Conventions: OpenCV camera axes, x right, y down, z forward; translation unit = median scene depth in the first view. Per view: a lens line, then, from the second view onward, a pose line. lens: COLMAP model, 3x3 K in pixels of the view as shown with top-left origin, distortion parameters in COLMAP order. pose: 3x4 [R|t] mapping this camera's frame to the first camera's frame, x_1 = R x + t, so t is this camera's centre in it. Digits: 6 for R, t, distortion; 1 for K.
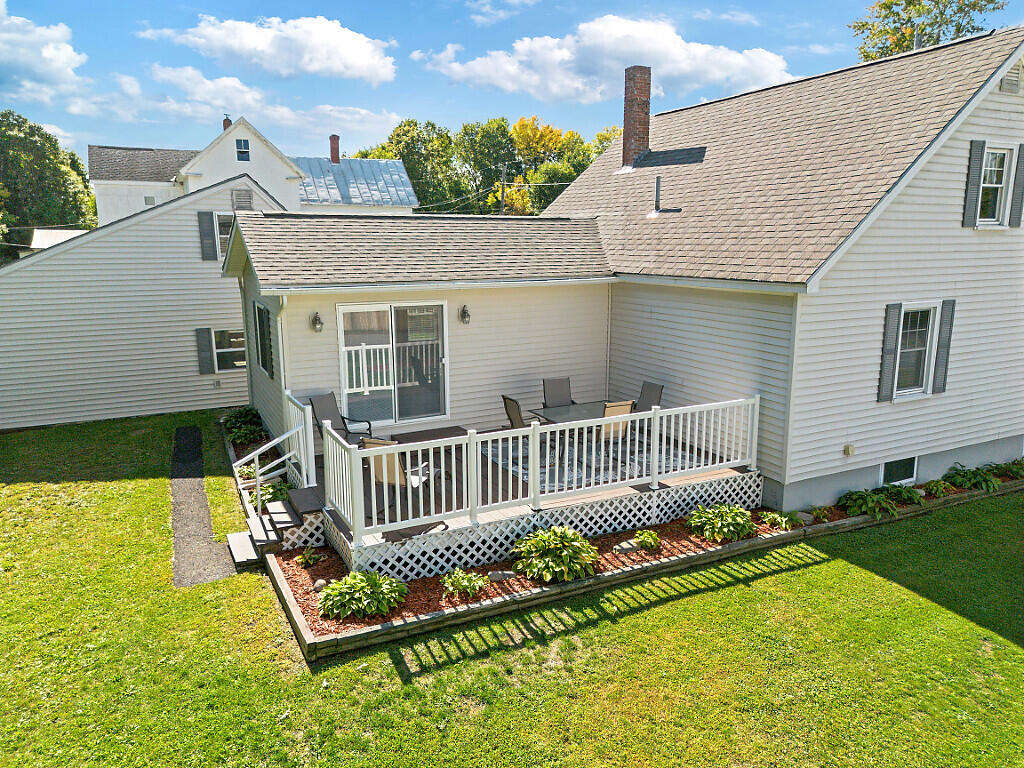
lens RADIAL K [[750.4, 0, 512.0], [0, 750.4, 384.0], [0, 0, 1]] dist [-0.002945, -0.004896]
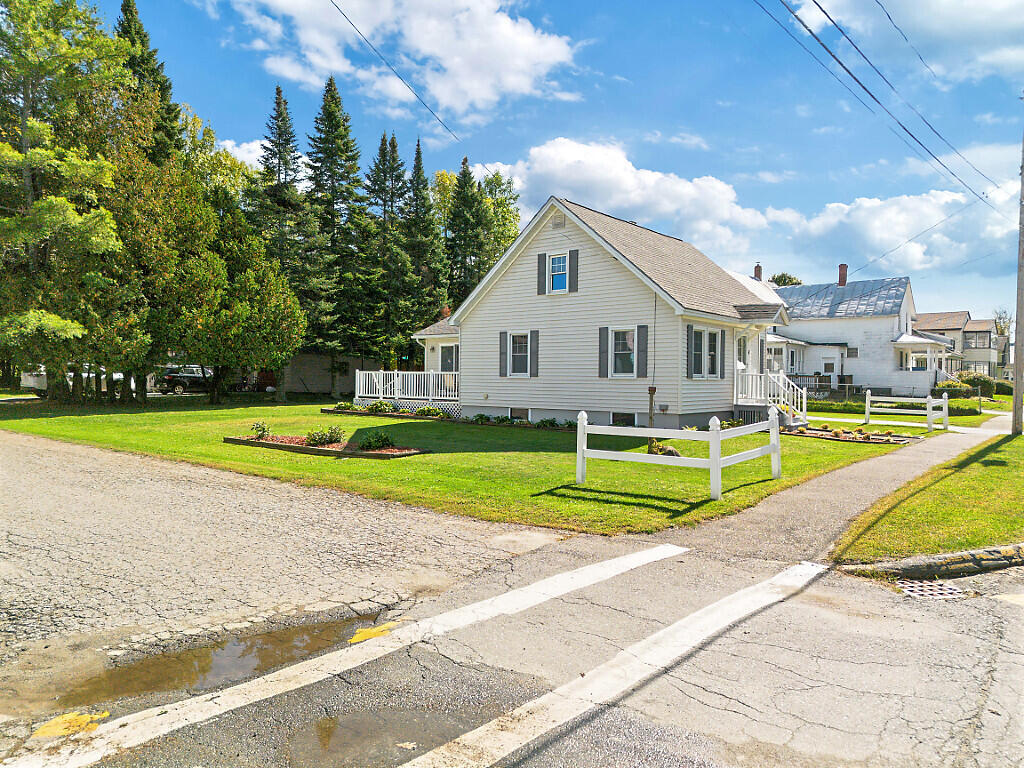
lens RADIAL K [[750.4, 0, 512.0], [0, 750.4, 384.0], [0, 0, 1]] dist [-0.002945, -0.004896]
pose [[0.449339, 0.019599, -0.893147, 2.326520], [-0.185929, 0.979919, -0.072037, 0.185886], [0.873799, 0.198431, 0.443959, 0.064948]]
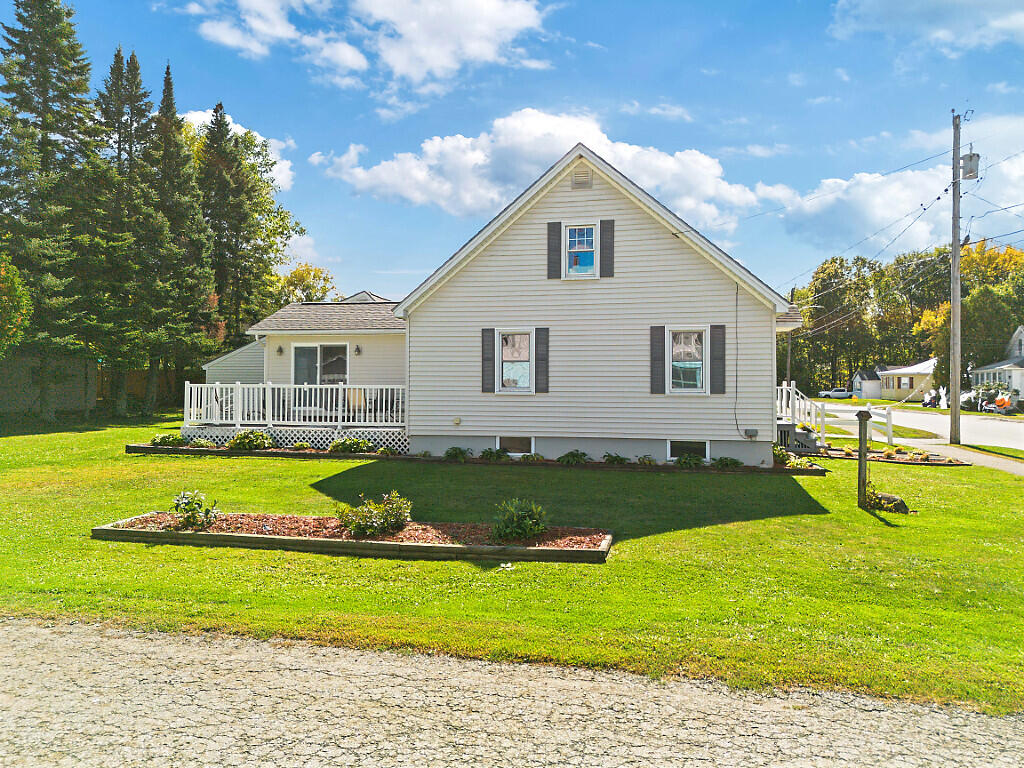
lens RADIAL K [[751.9, 0, 514.4], [0, 751.9, 351.6], [0, 0, 1]] dist [0.034719, -0.007242]
pose [[0.810829, -0.012637, -0.585147, 1.362037], [-0.122552, 0.973939, -0.190851, 0.216068], [0.572309, 0.226458, 0.788149, -0.178496]]
